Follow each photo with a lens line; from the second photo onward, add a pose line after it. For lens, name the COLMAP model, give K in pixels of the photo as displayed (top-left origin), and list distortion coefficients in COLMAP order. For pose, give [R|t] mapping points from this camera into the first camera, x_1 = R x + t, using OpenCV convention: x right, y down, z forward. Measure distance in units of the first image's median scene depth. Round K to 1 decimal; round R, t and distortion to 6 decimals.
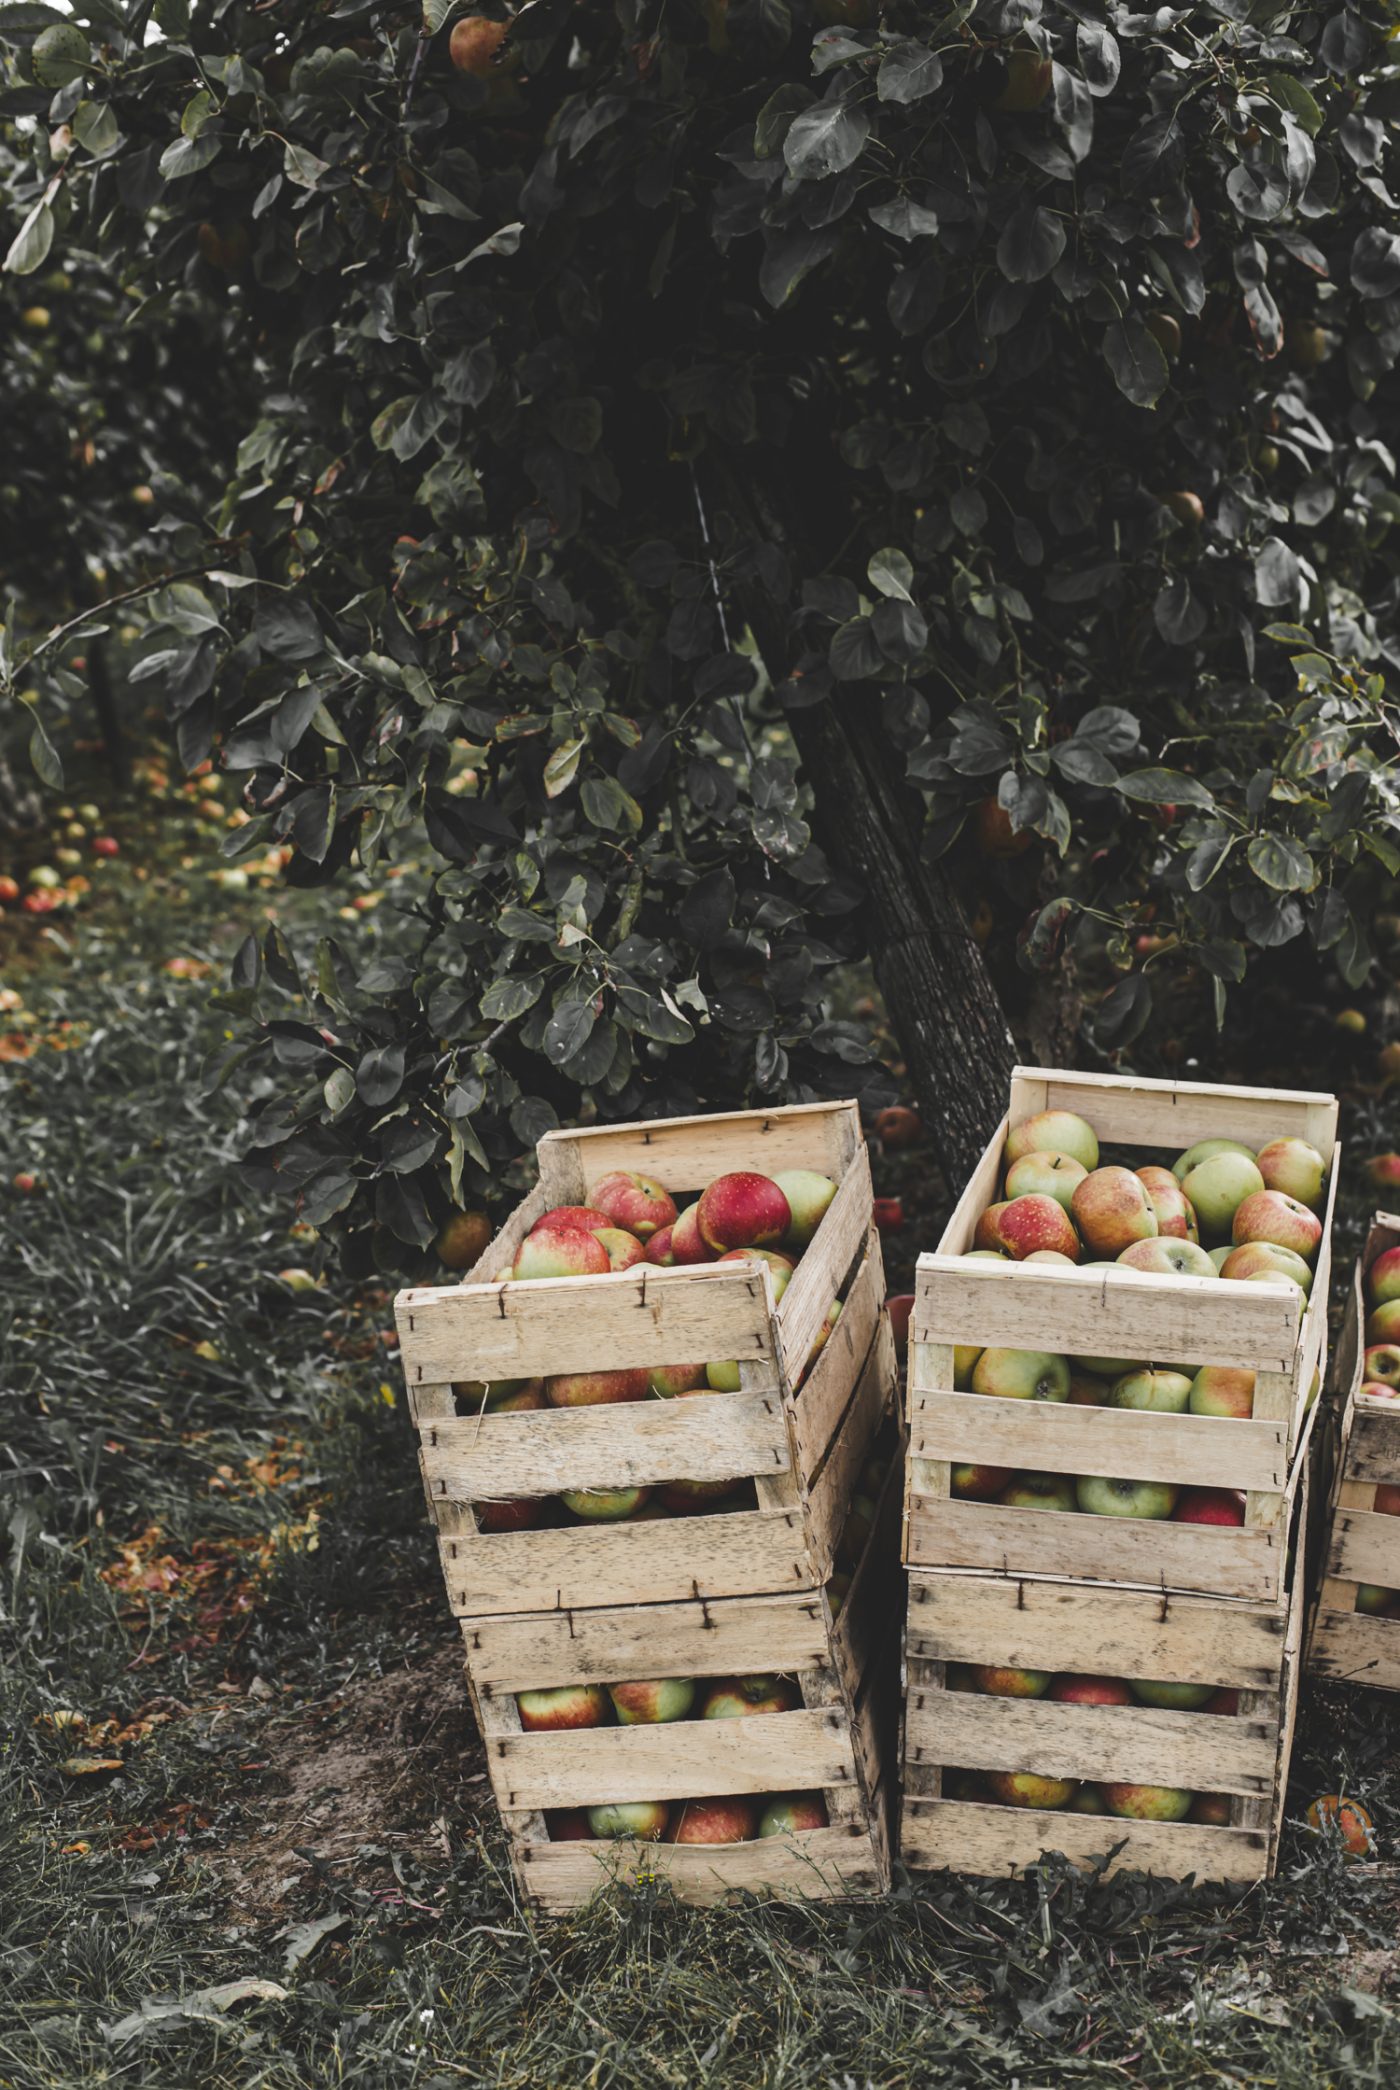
lens RADIAL K [[3041.6, 0, 700.0], [0, 3041.6, 1045.0], [0, 0, 1]] dist [0.234437, -1.402800]
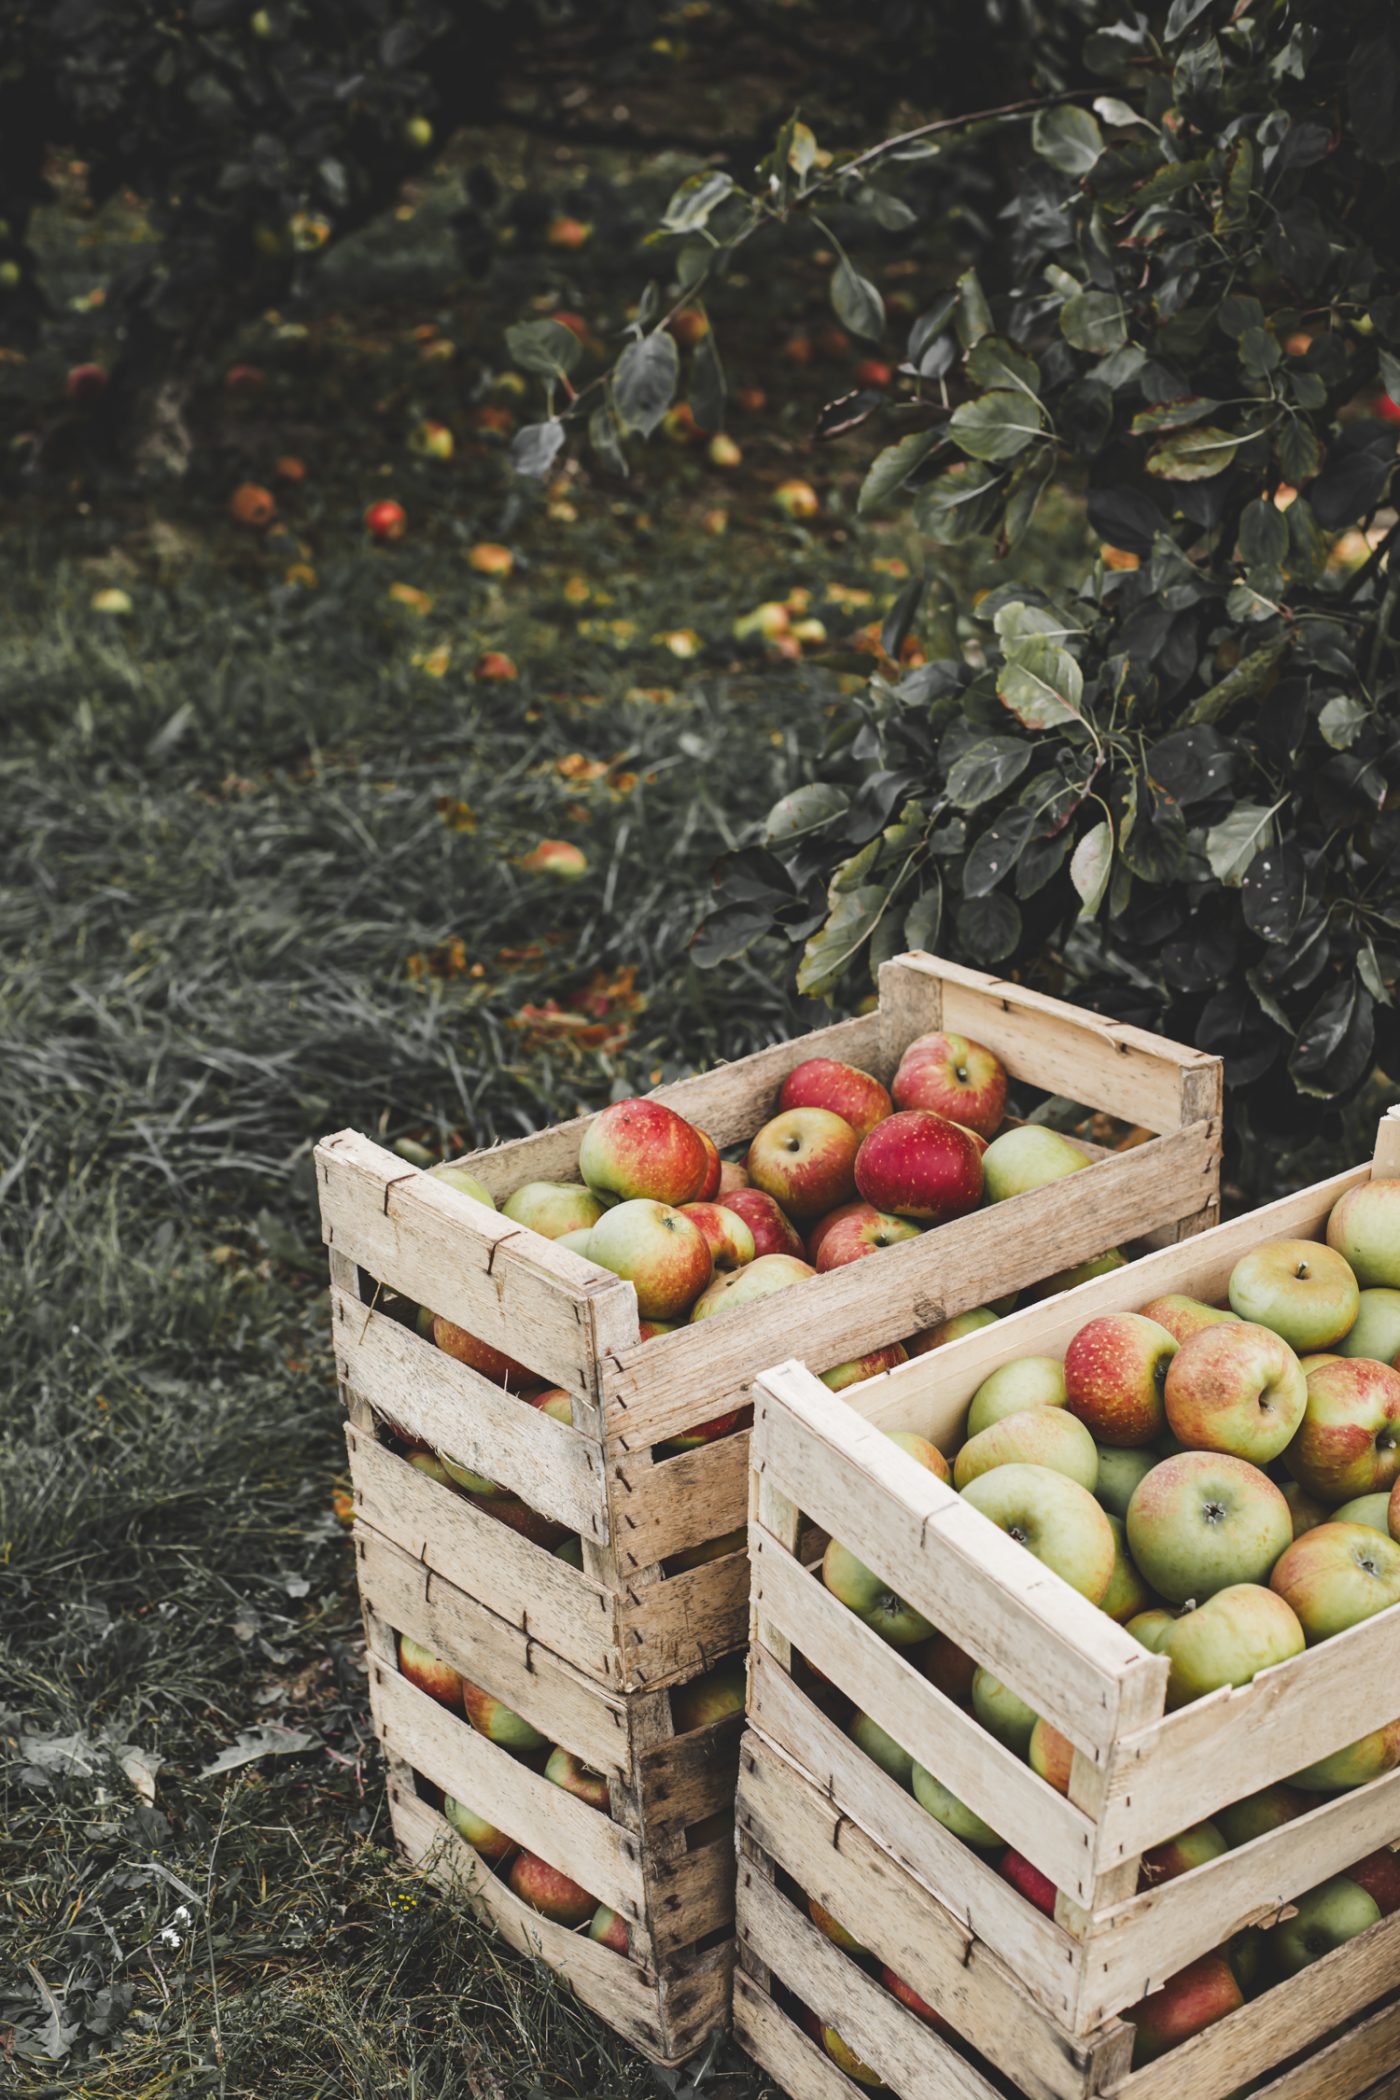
lens RADIAL K [[3056.1, 0, 700.0], [0, 3056.1, 1050.0], [0, 0, 1]] dist [0.234437, -1.402800]
pose [[0.732246, 0.346608, -0.586241, 0.442885], [-0.197571, 0.931896, 0.304196, -0.208468], [0.651753, -0.106922, 0.750857, 0.445788]]
